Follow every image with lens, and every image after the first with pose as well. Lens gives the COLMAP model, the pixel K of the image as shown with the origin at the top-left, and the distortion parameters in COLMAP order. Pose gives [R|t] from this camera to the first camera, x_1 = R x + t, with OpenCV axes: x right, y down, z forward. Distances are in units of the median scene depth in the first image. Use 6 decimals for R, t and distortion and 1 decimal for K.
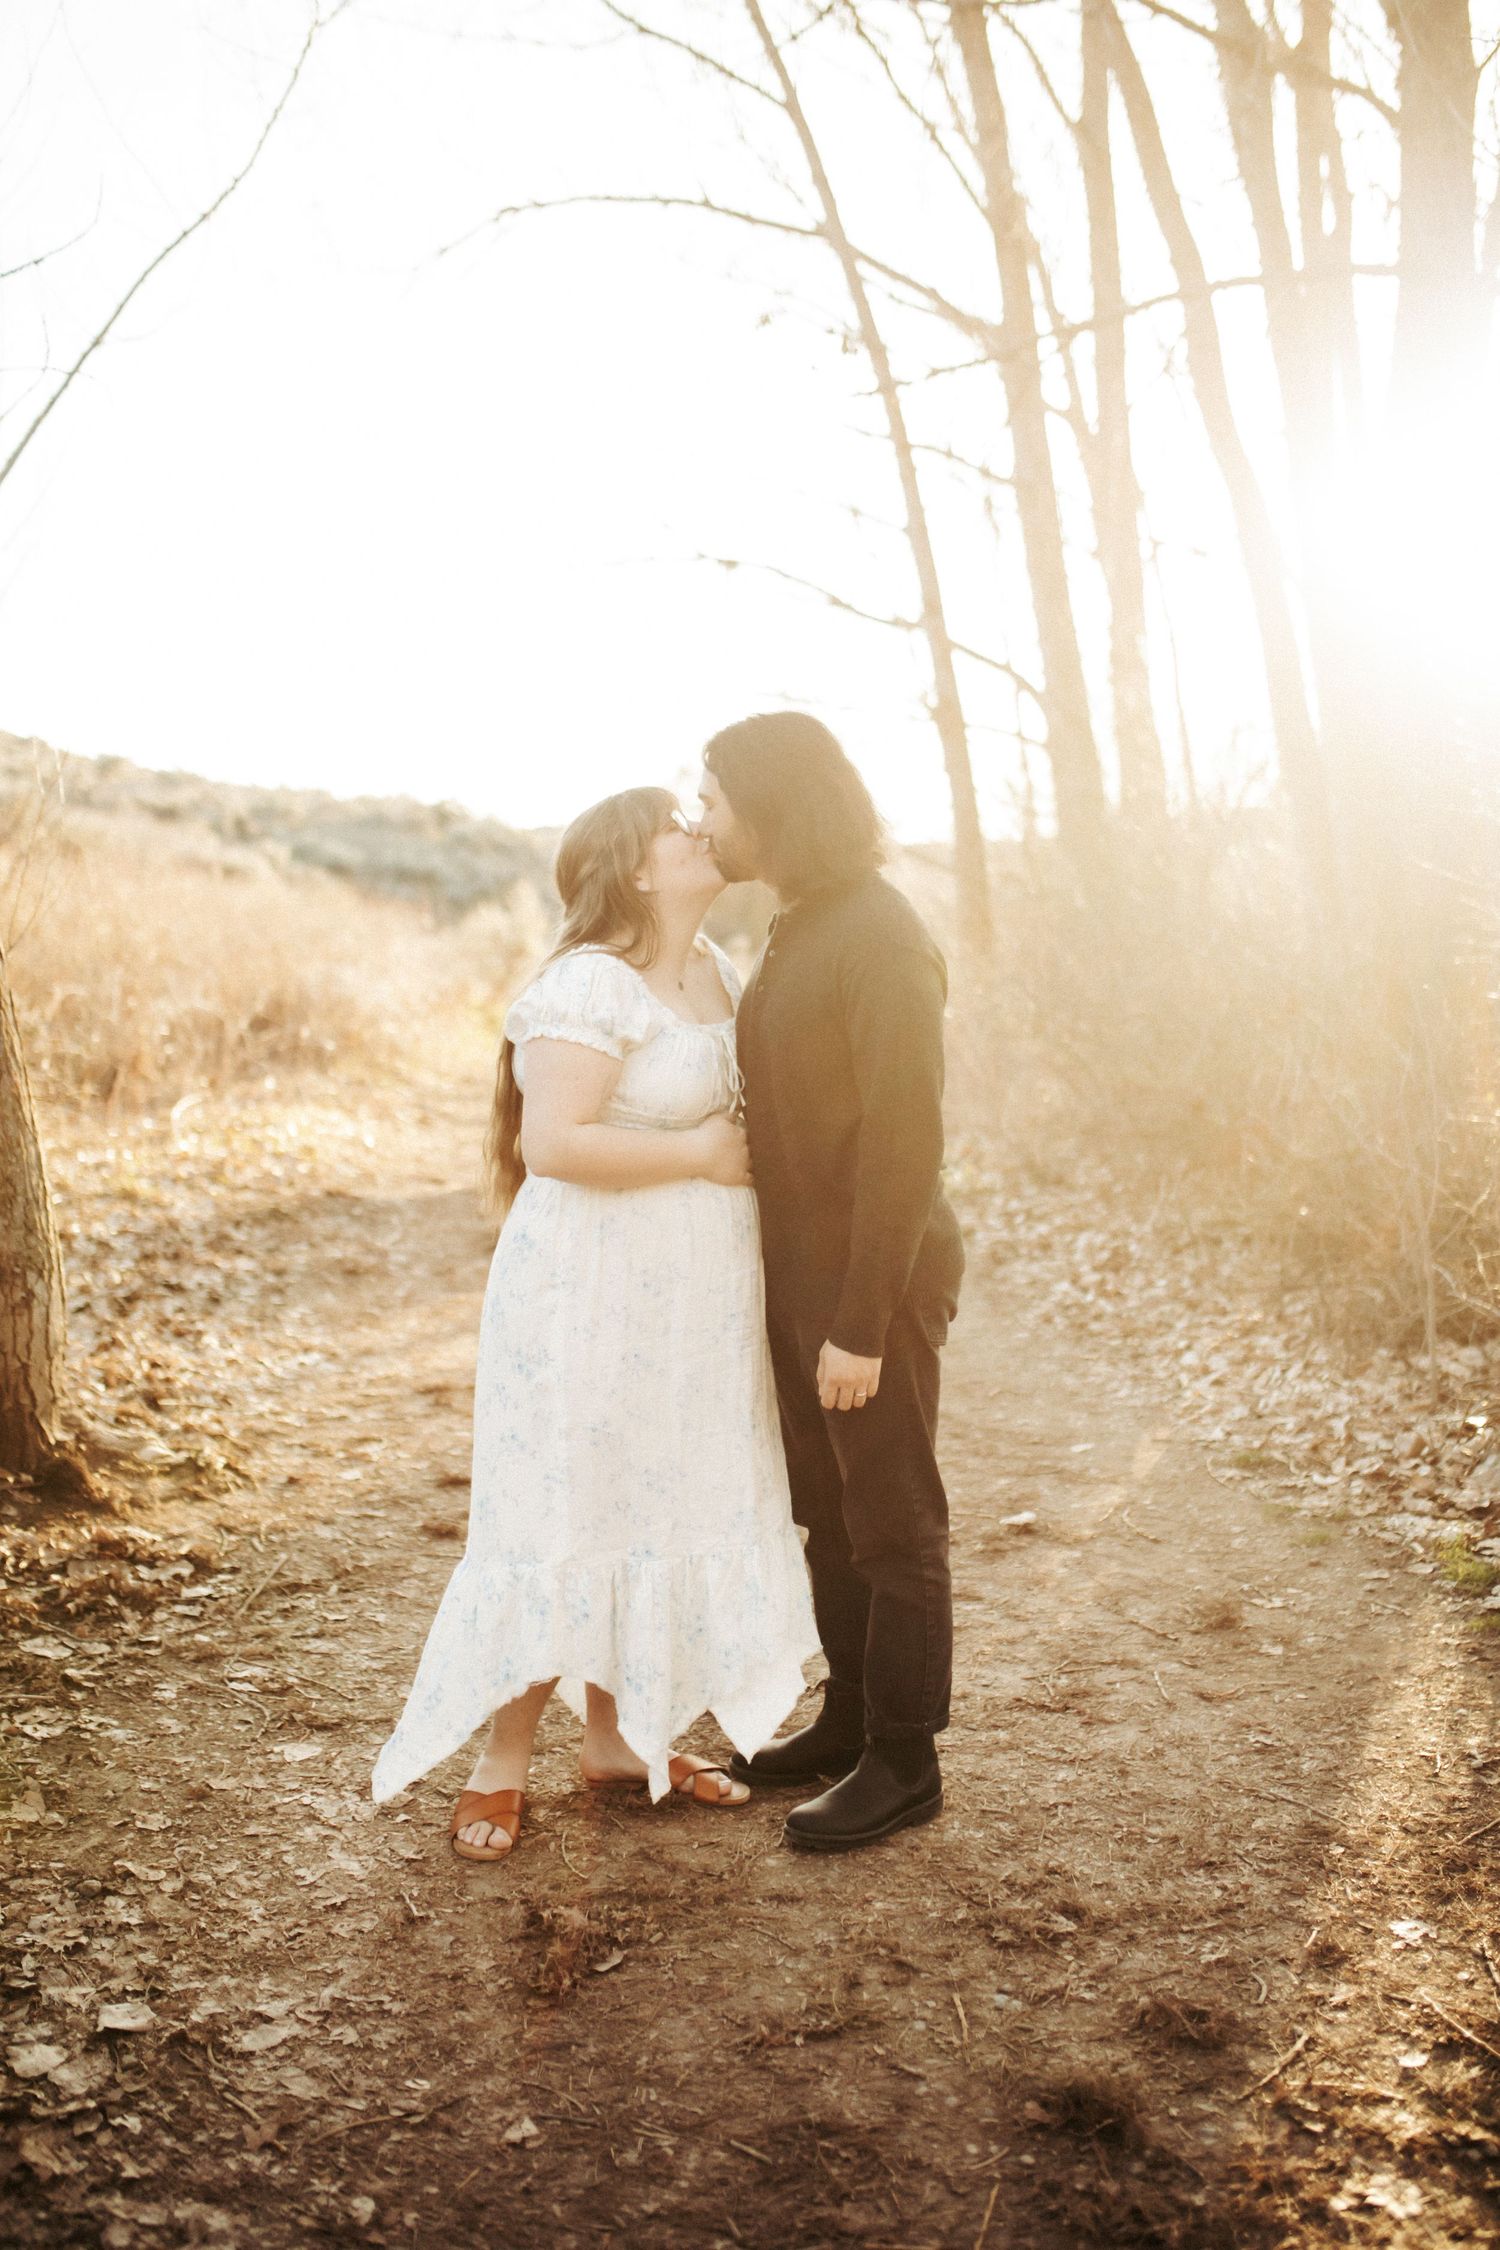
lens RADIAL K [[2175.3, 0, 747.2], [0, 2175.3, 1145.7], [0, 0, 1]] dist [-0.001036, 0.000000]
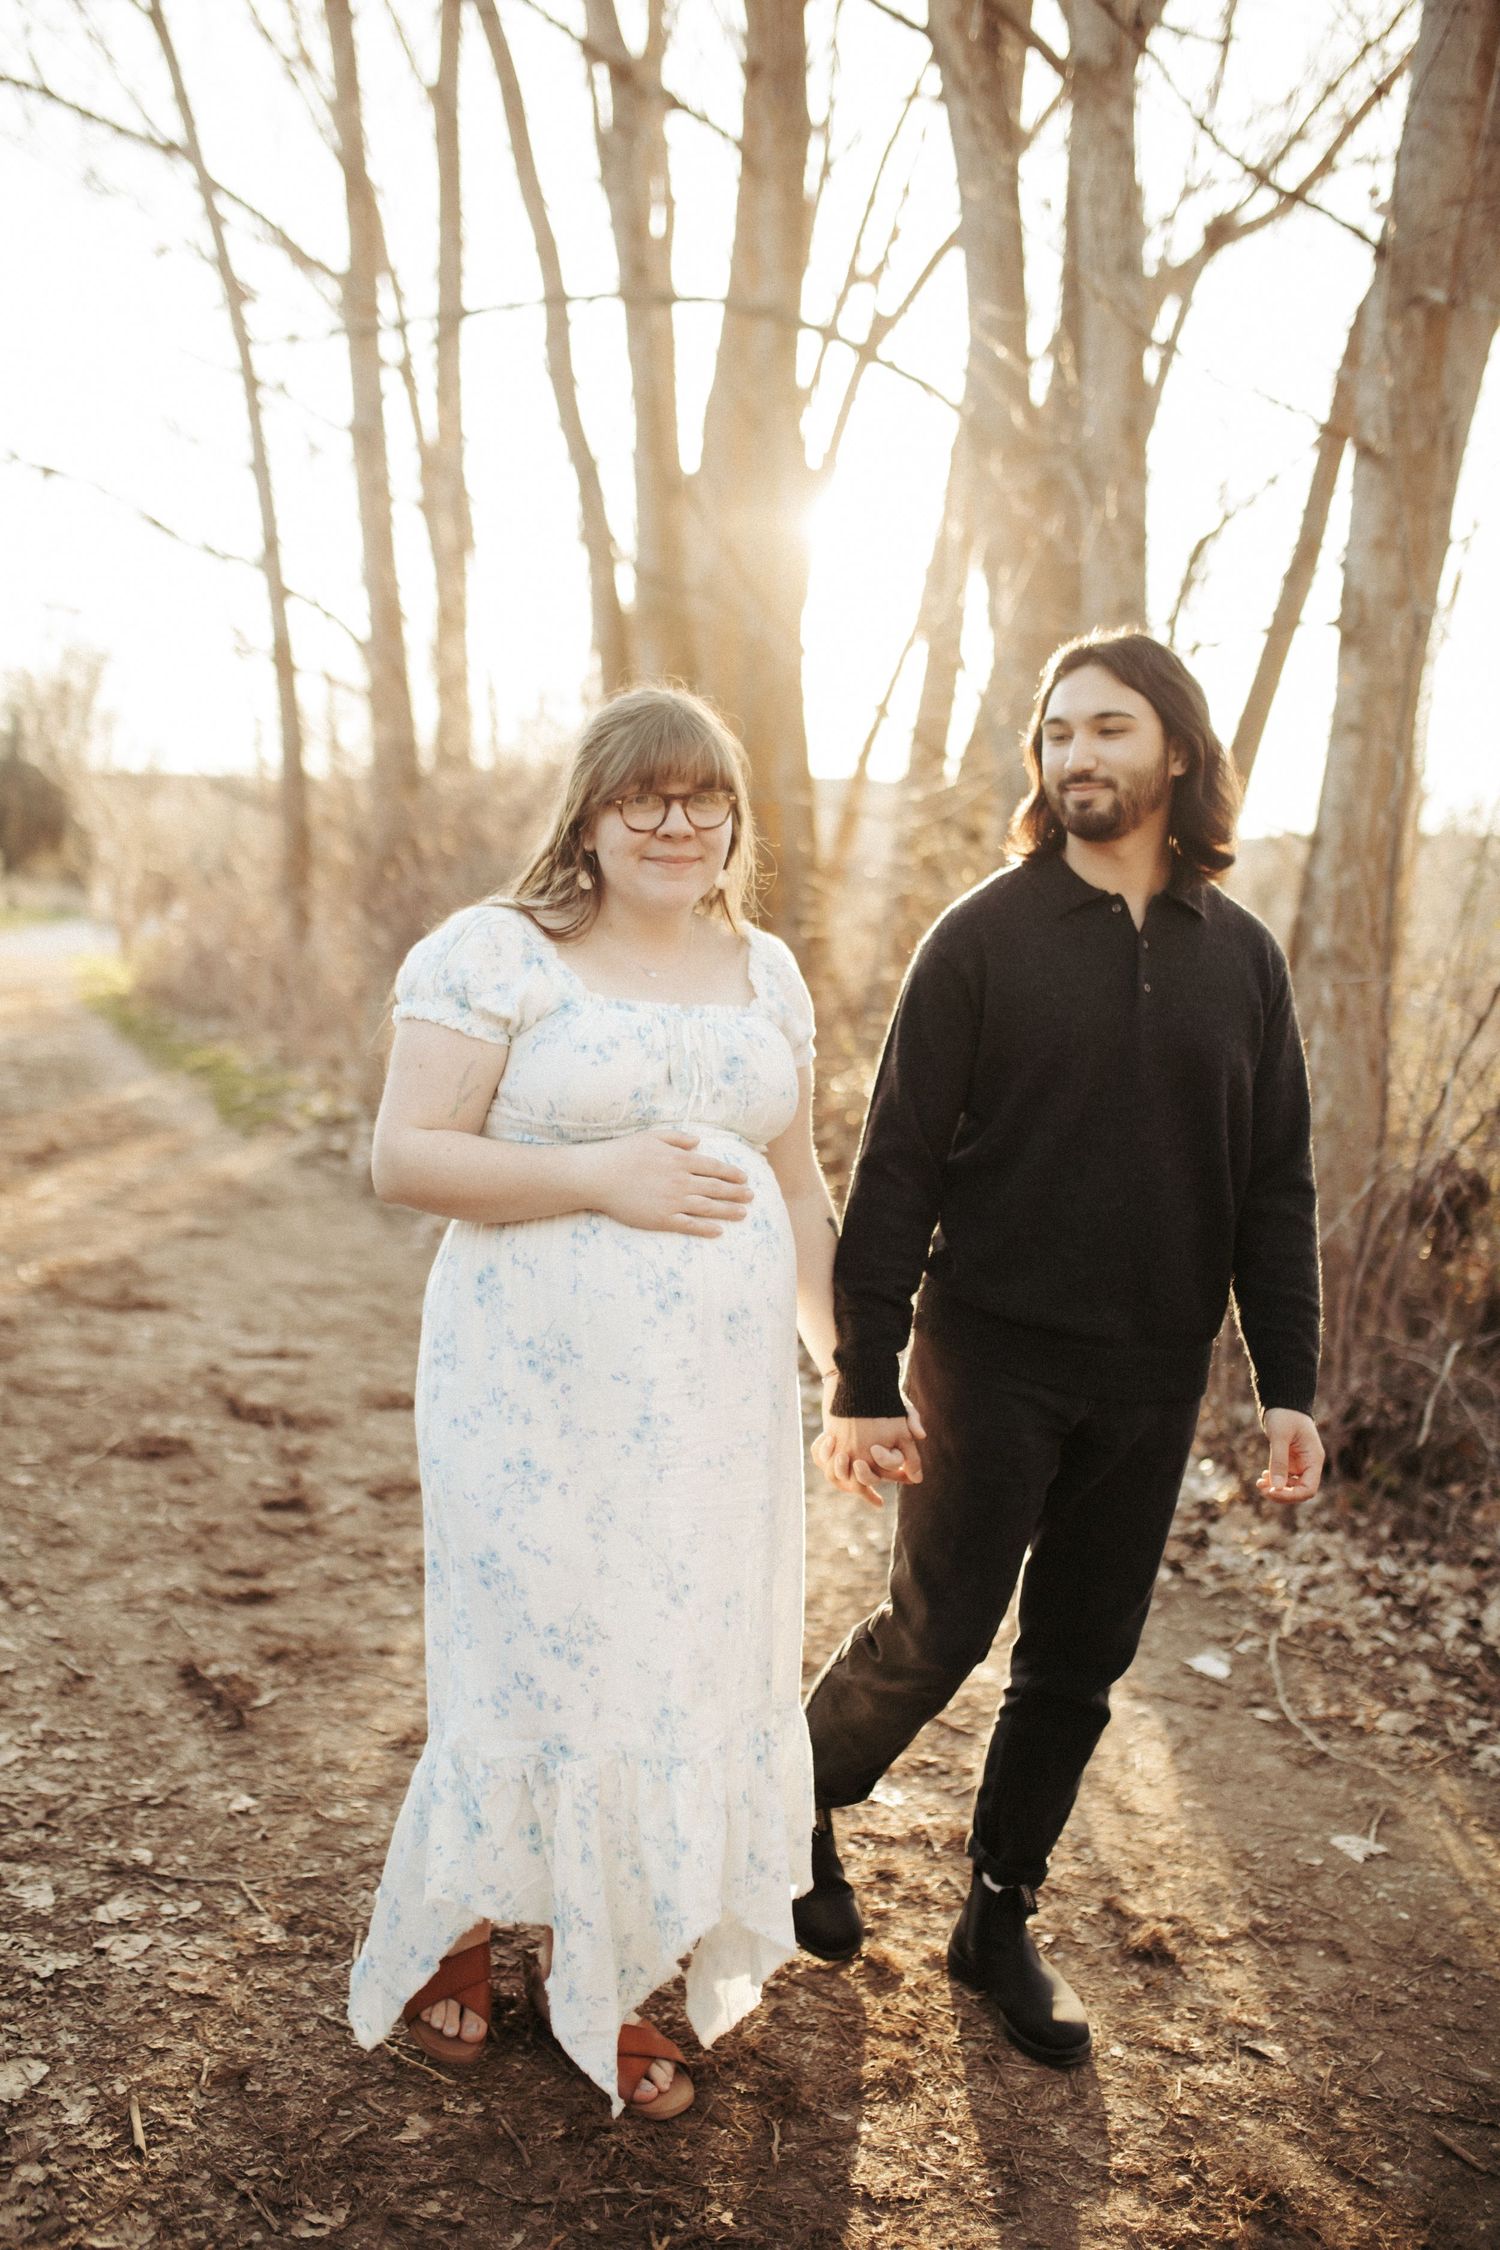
lens RADIAL K [[2175.3, 0, 741.8], [0, 2175.3, 1121.5], [0, 0, 1]] dist [-0.001036, 0.000000]
pose [[0.943714, 0.036407, 0.328754, -0.069344], [-0.040748, 0.999149, 0.006320, 0.009426], [-0.328244, -0.019360, 0.944395, -0.076463]]
